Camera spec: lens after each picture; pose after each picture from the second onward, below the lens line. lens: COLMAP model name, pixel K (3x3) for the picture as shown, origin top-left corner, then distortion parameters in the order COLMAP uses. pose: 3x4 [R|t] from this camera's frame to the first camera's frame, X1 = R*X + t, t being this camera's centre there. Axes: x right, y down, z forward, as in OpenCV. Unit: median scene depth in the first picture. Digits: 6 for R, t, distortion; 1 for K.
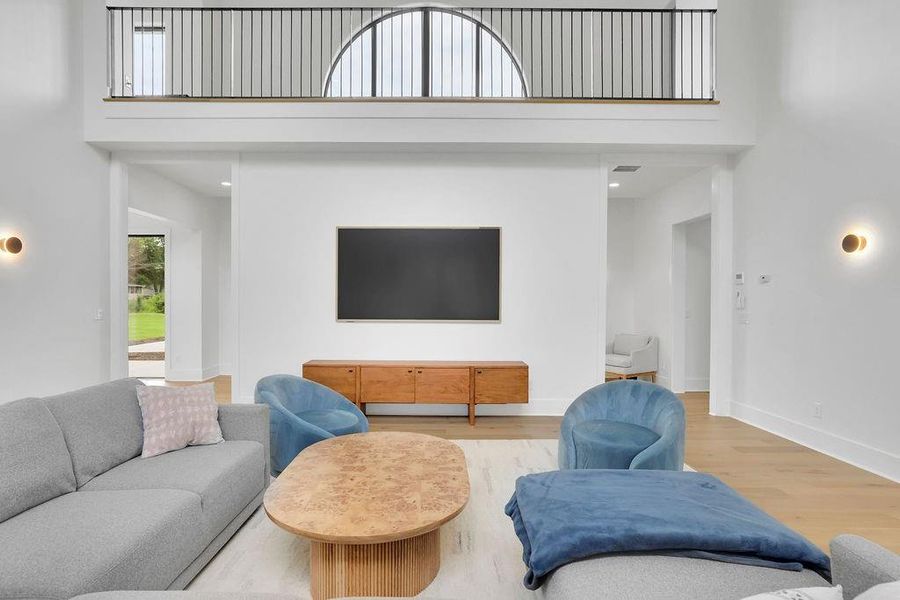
lens RADIAL K [[527.1, 0, 450.0], [0, 527.1, 300.0], [0, 0, 1]] dist [-0.004136, 0.000356]
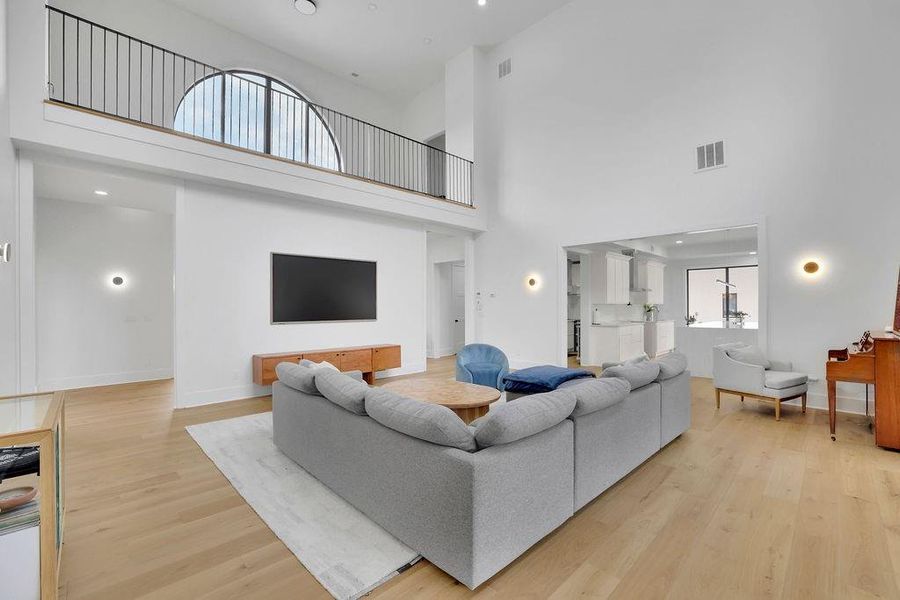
lens RADIAL K [[384.5, 0, 450.0], [0, 384.5, 300.0], [0, 0, 1]] dist [-0.000847, 0.000294]
pose [[0.728526, 0.001754, 0.685016, -0.492685], [0.012432, 0.999798, -0.015782, 0.001525], [-0.684906, 0.020014, 0.728357, -0.006257]]
